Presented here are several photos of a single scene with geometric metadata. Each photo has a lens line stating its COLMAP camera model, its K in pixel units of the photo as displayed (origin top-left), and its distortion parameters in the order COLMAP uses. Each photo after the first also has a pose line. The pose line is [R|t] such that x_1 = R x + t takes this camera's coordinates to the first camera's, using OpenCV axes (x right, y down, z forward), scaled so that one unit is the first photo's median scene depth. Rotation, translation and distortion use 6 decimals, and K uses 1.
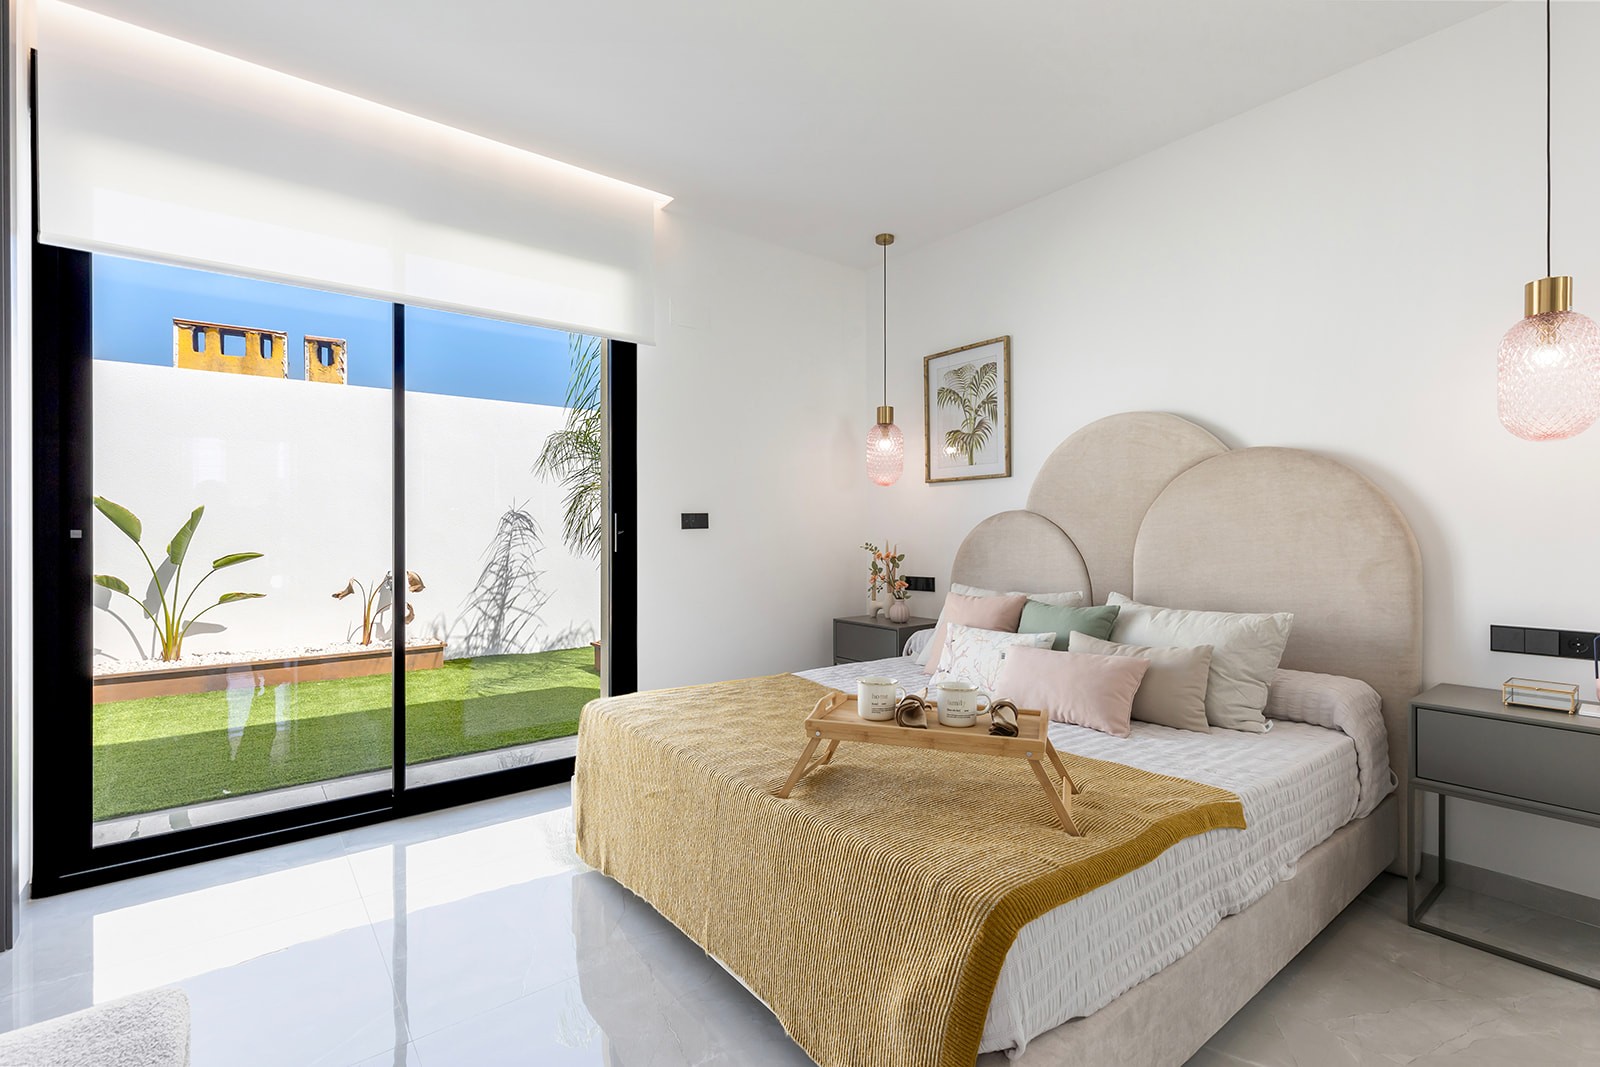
lens RADIAL K [[758.1, 0, 800.0], [0, 758.1, 533.5], [0, 0, 1]] dist [0.037374, -0.000073]
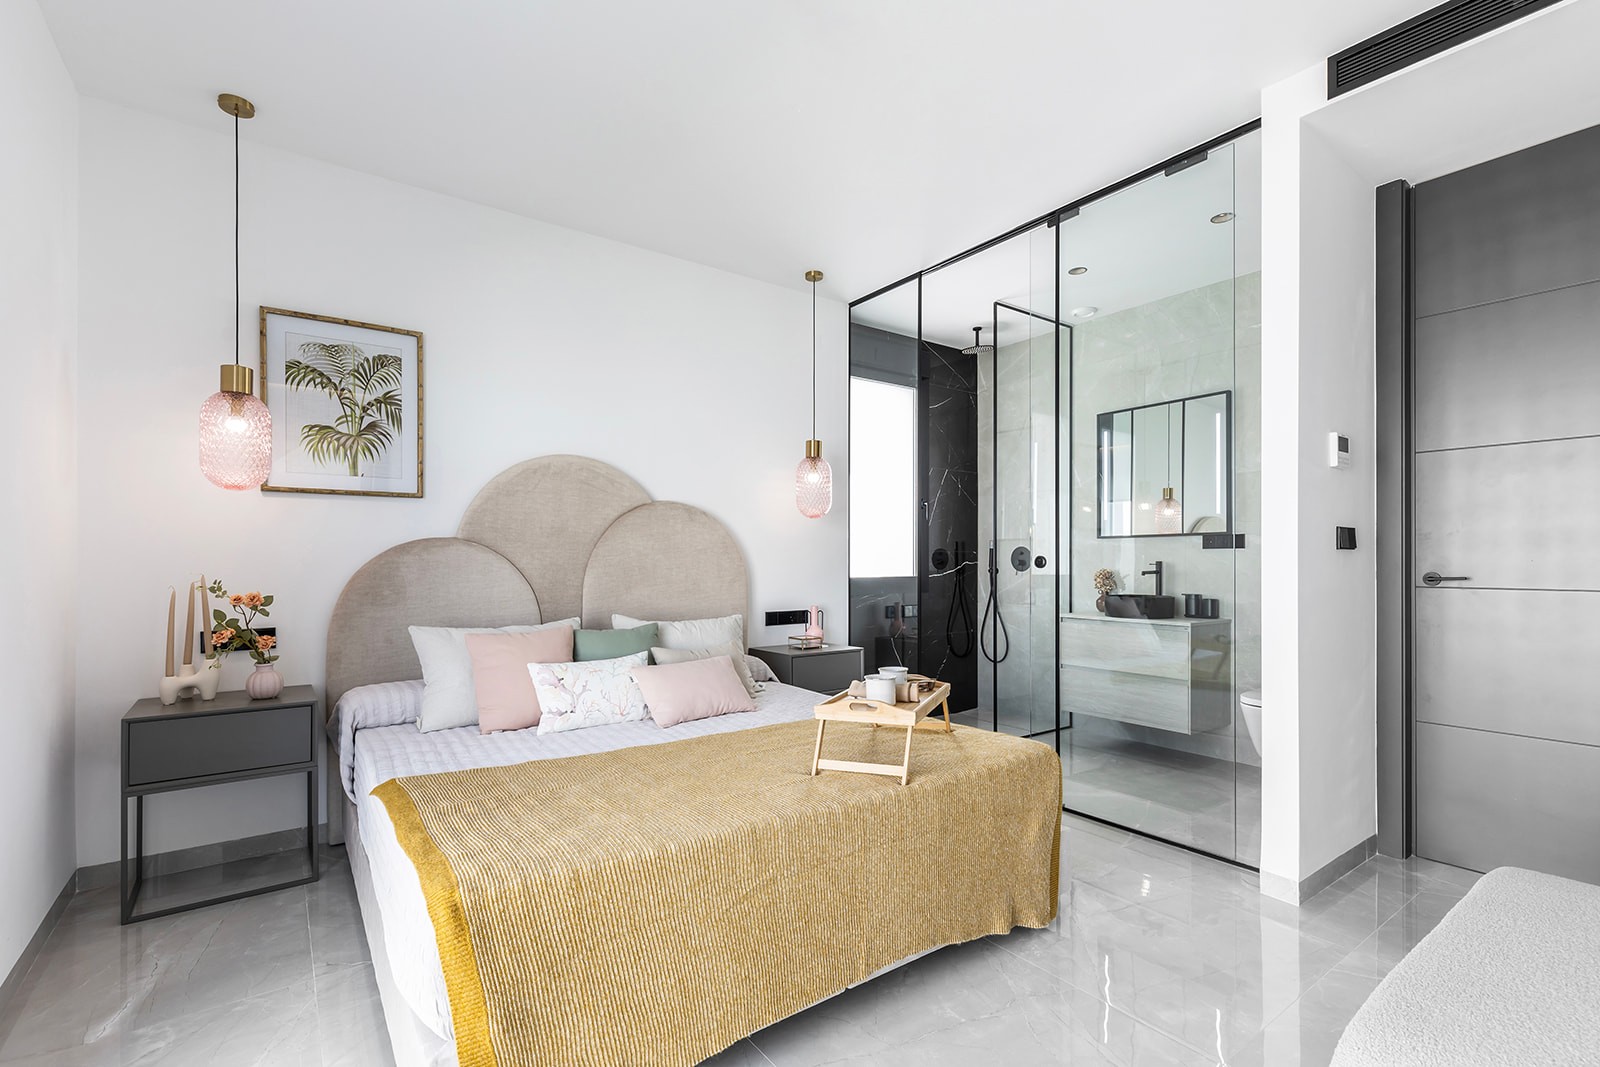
lens RADIAL K [[713.2, 0, 798.1], [0, 713.2, 565.7], [0, 0, 1]] dist [-0.000774, -0.000248]
pose [[0.018553, 0.004495, 0.999818, -0.504361], [0.007534, 0.999961, -0.004635, 0.008453], [-0.999799, 0.007618, 0.018518, 0.547182]]
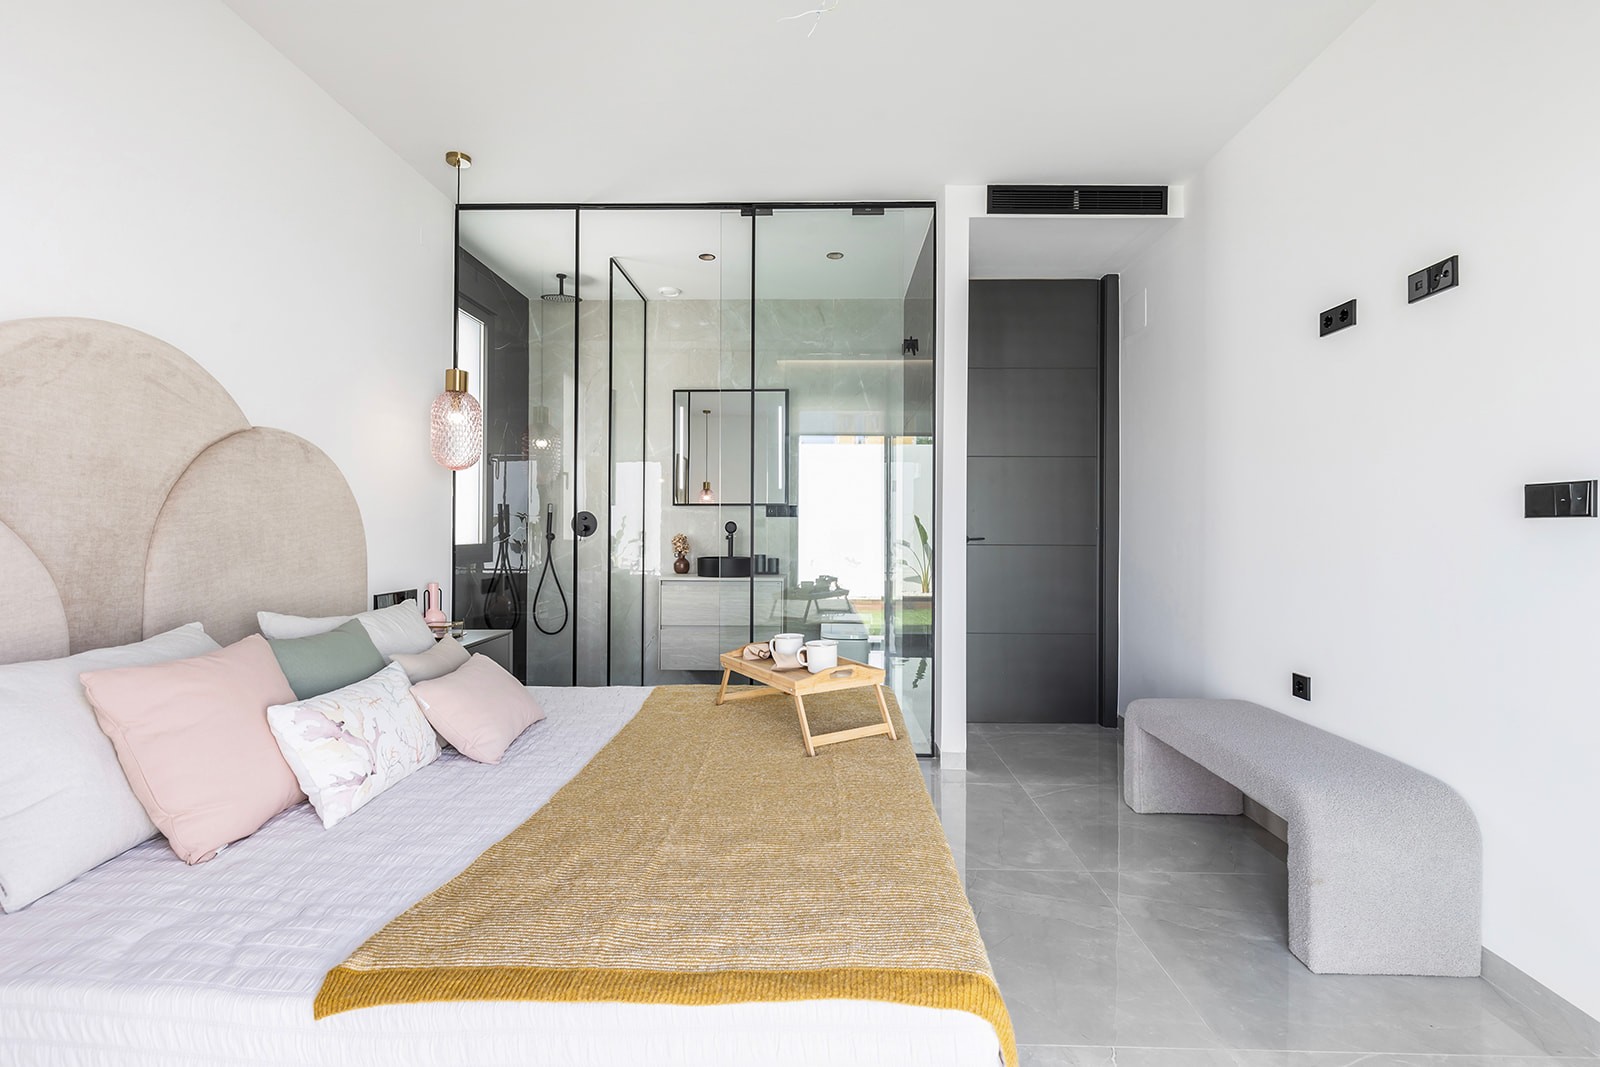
lens RADIAL K [[717.4, 0, 800.0], [0, 717.4, 533.5], [0, 0, 1]] dist [0.002642, 0.000367]
pose [[-0.779236, 0.002058, 0.626727, -0.285807], [0.007909, 0.999947, 0.006550, 0.004843], [-0.626681, 0.010061, -0.779211, 0.929024]]
